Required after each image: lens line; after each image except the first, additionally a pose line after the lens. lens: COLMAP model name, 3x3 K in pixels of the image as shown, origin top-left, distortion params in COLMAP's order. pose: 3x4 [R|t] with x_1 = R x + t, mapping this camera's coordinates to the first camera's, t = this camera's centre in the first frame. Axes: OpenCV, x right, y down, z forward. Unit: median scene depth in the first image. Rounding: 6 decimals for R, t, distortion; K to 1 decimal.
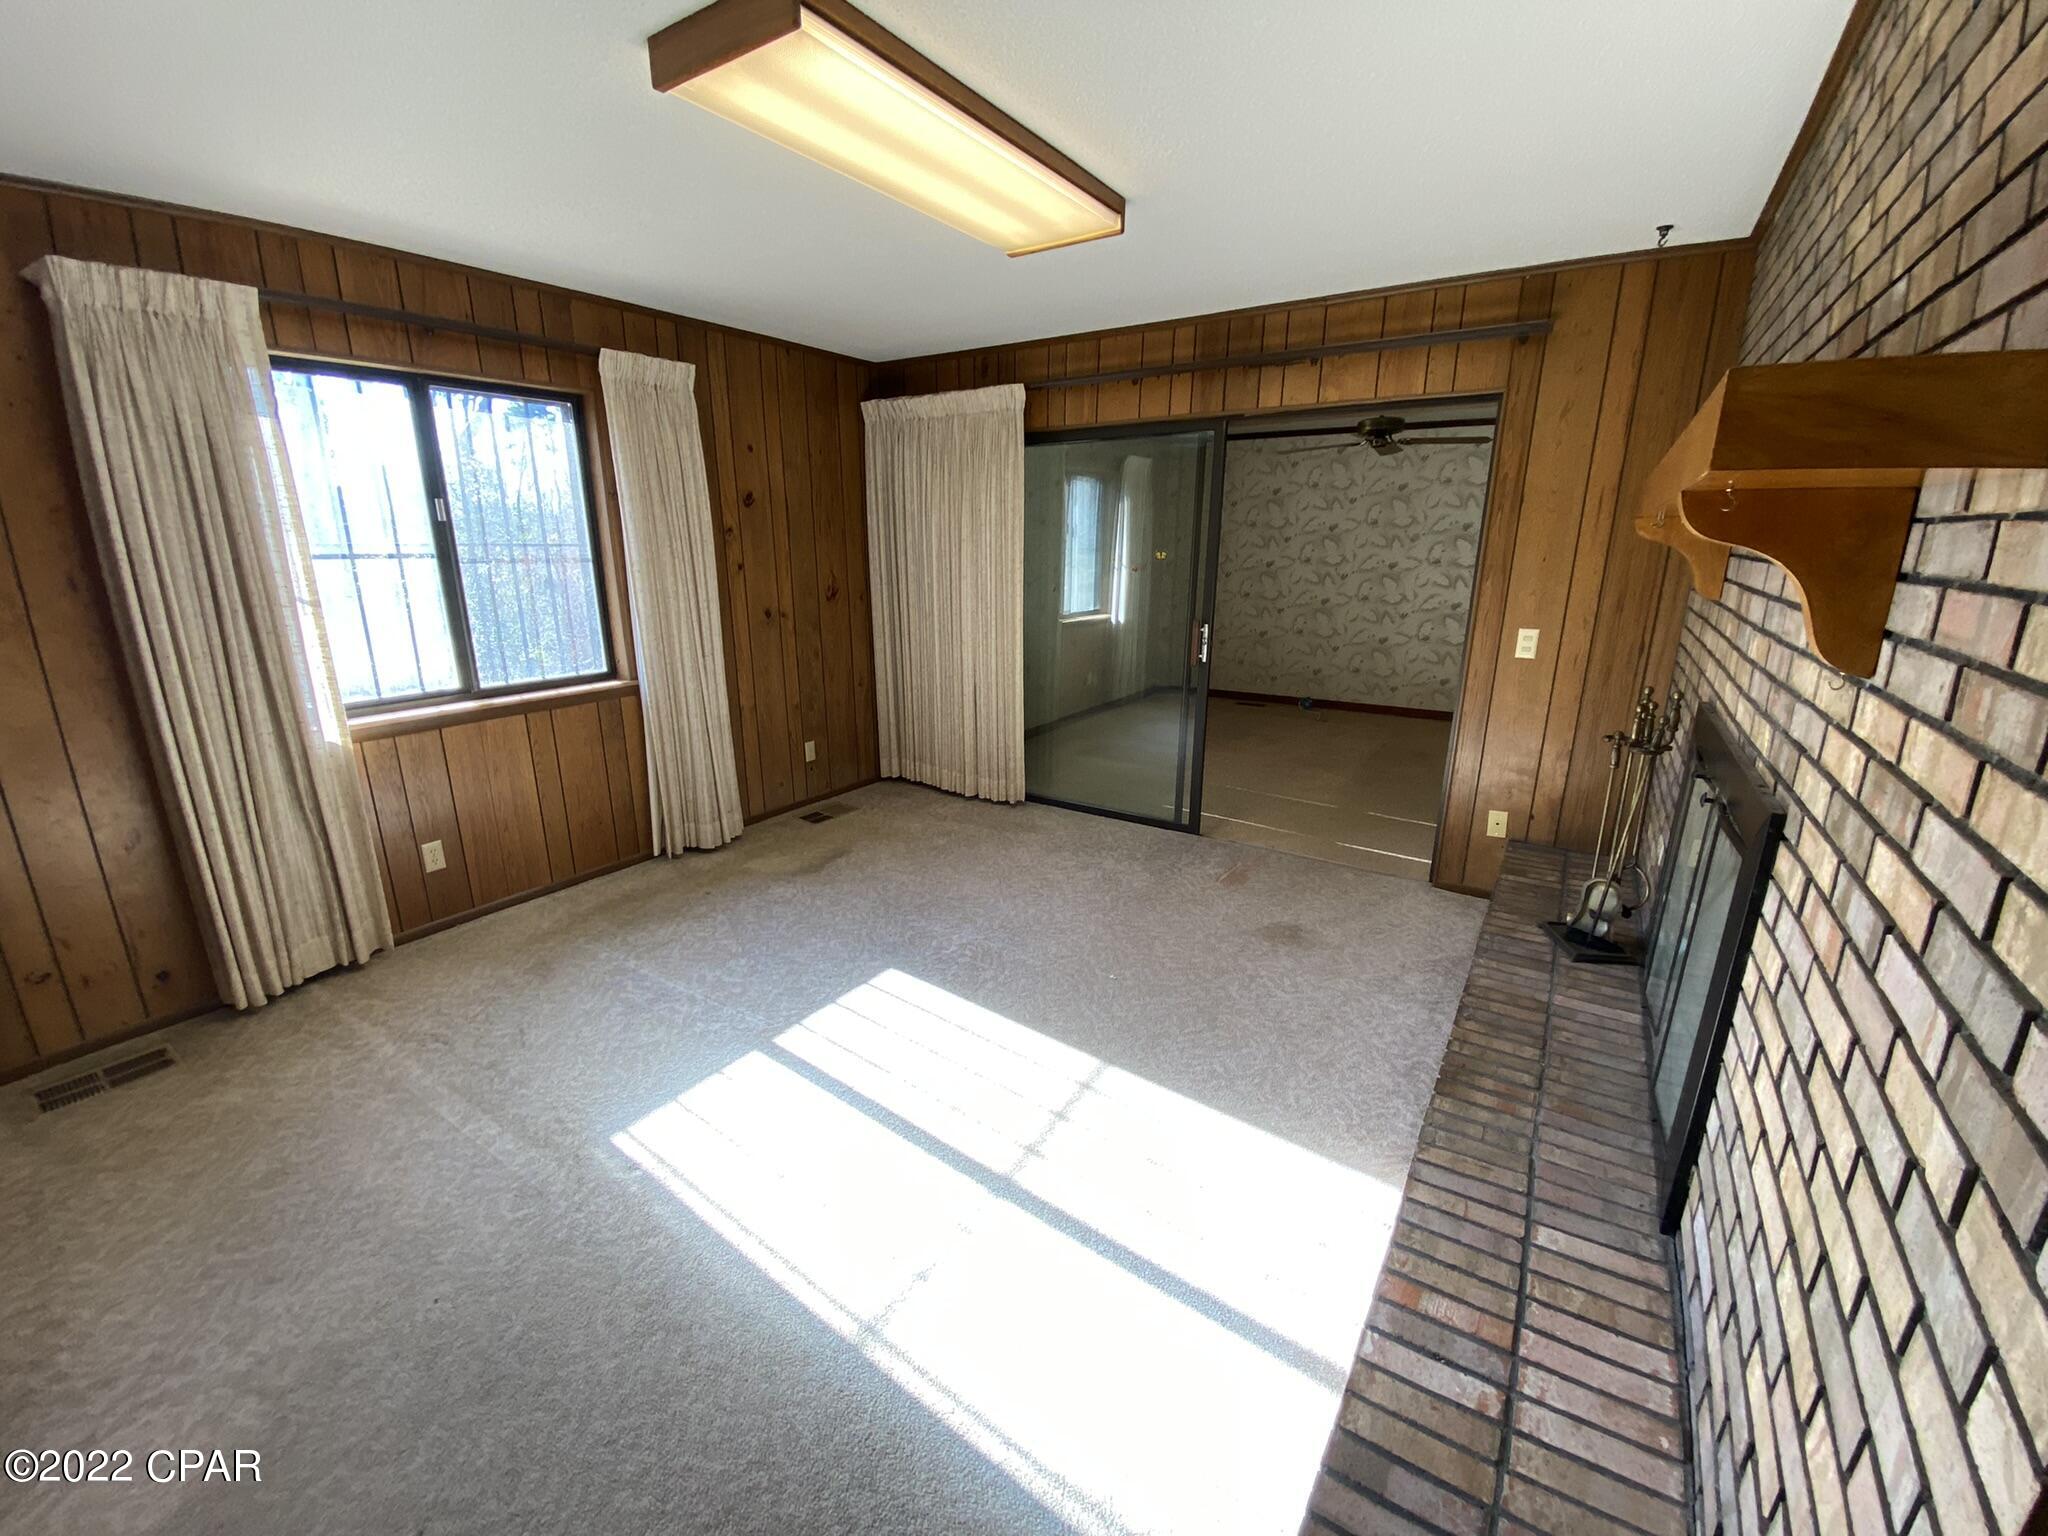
lens RADIAL K [[839.5, 0, 1020.9], [0, 839.5, 761.9], [0, 0, 1]] dist [-0.002679, -0.000443]
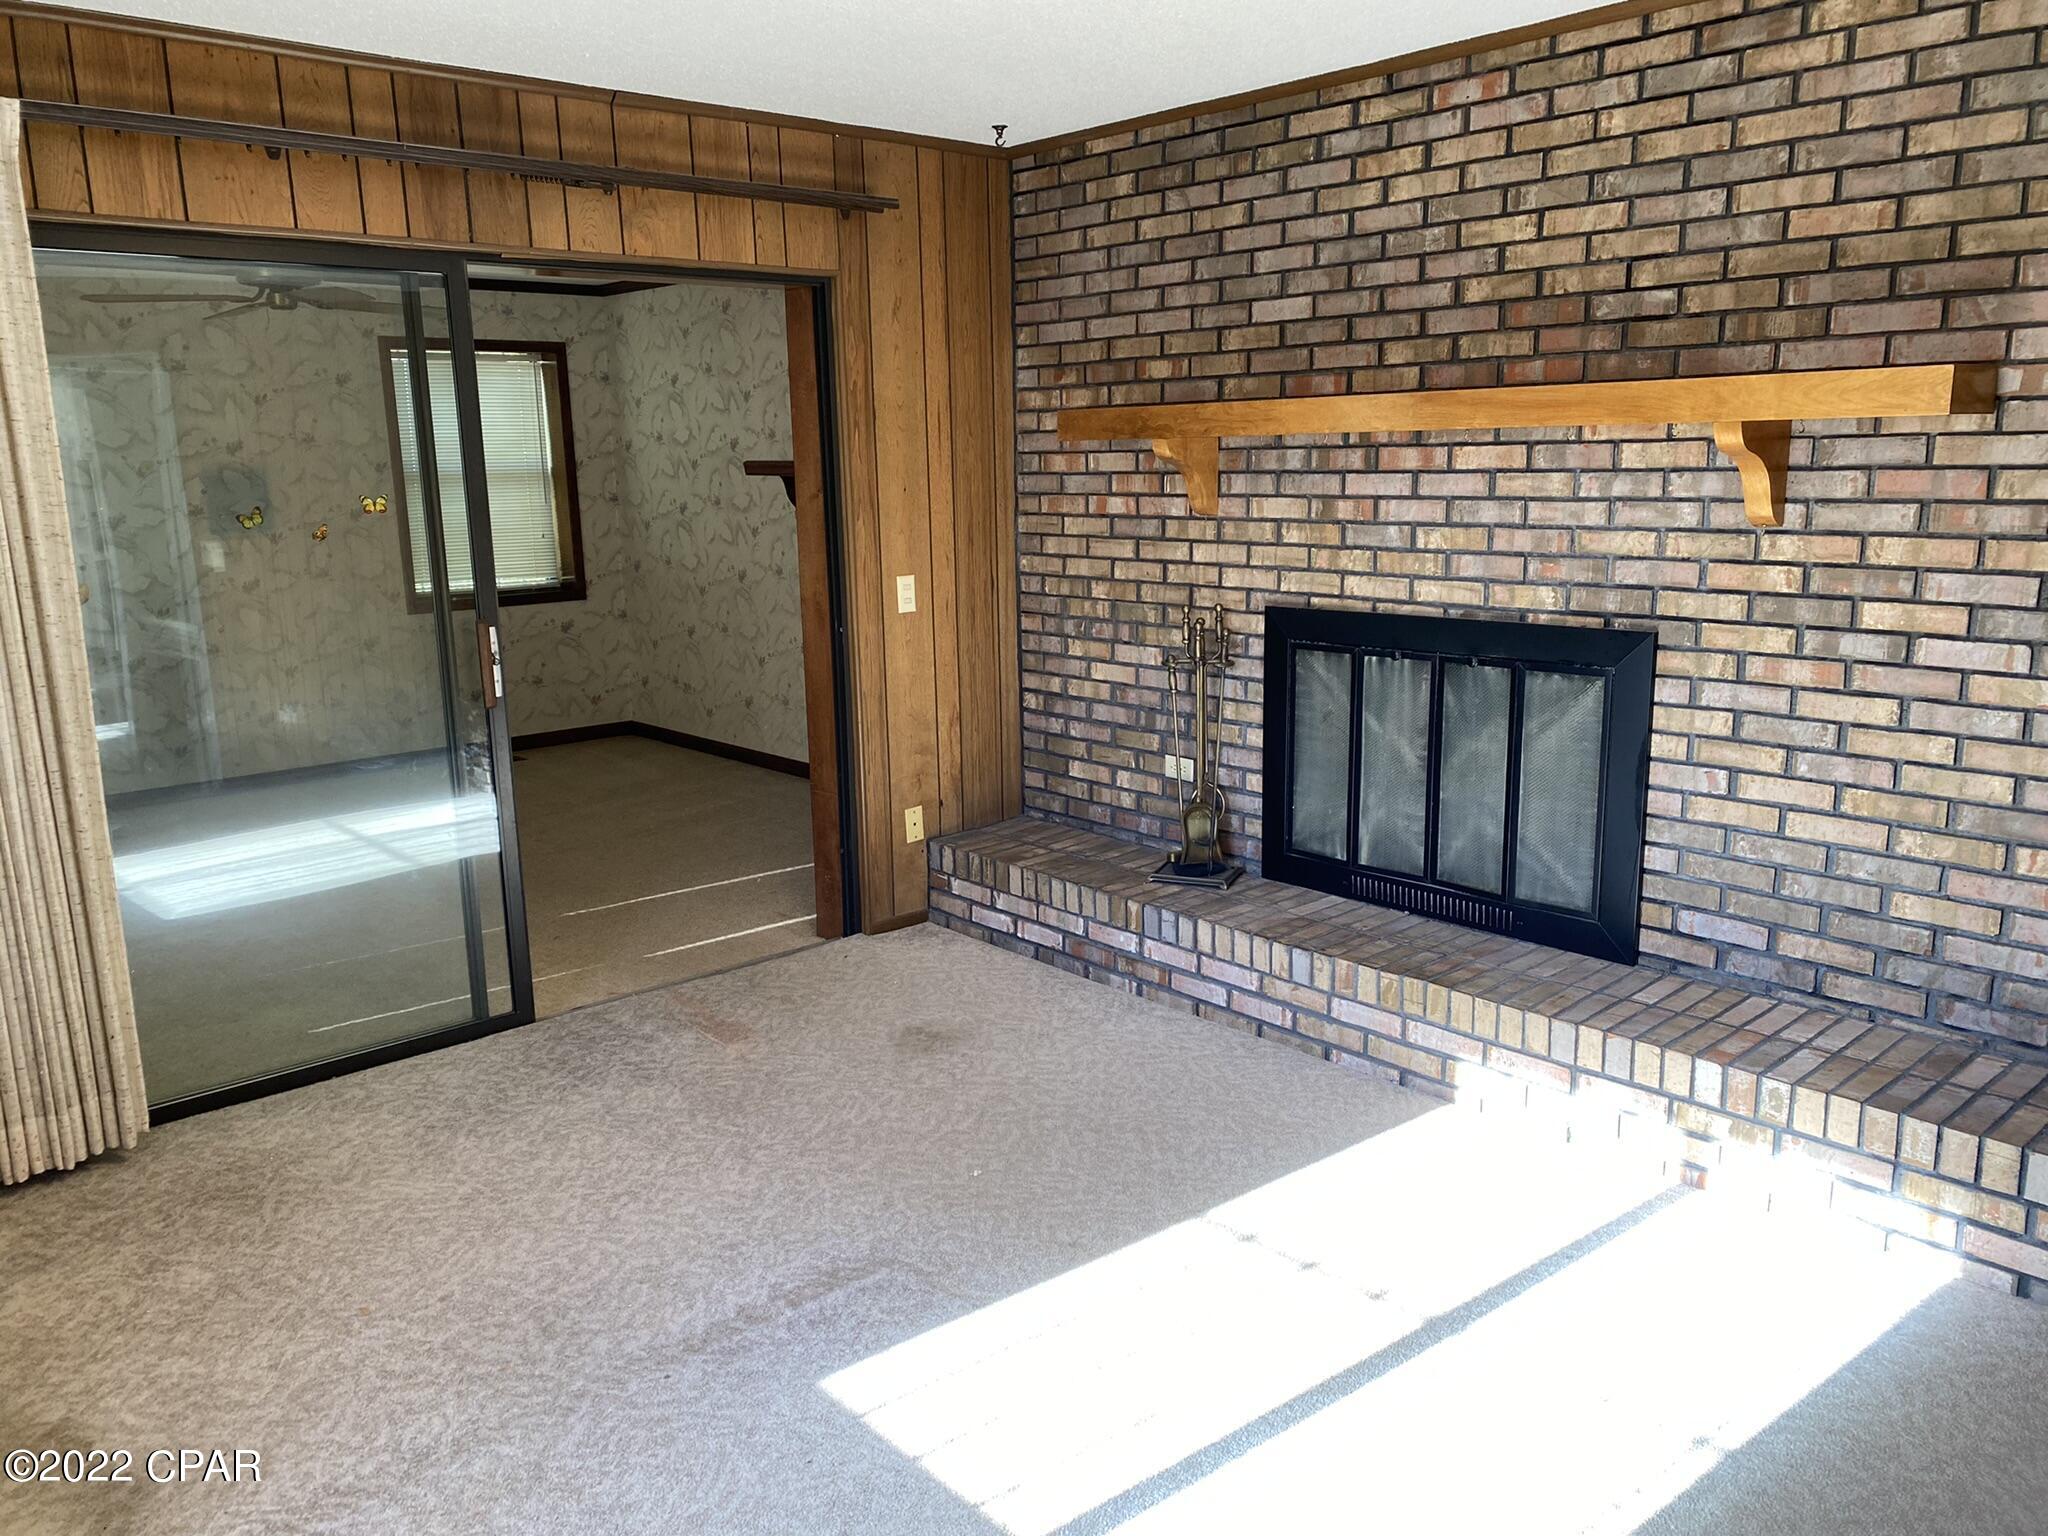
lens RADIAL K [[1520.7, 0, 1021.5], [0, 1520.7, 772.9], [0, 0, 1]] dist [0.027873, -0.005907]
pose [[0.242469, -0.207393, 0.947733, -0.776650], [0.267623, 0.953278, 0.140138, -0.150679], [-0.932517, 0.219656, 0.286643, 0.513252]]
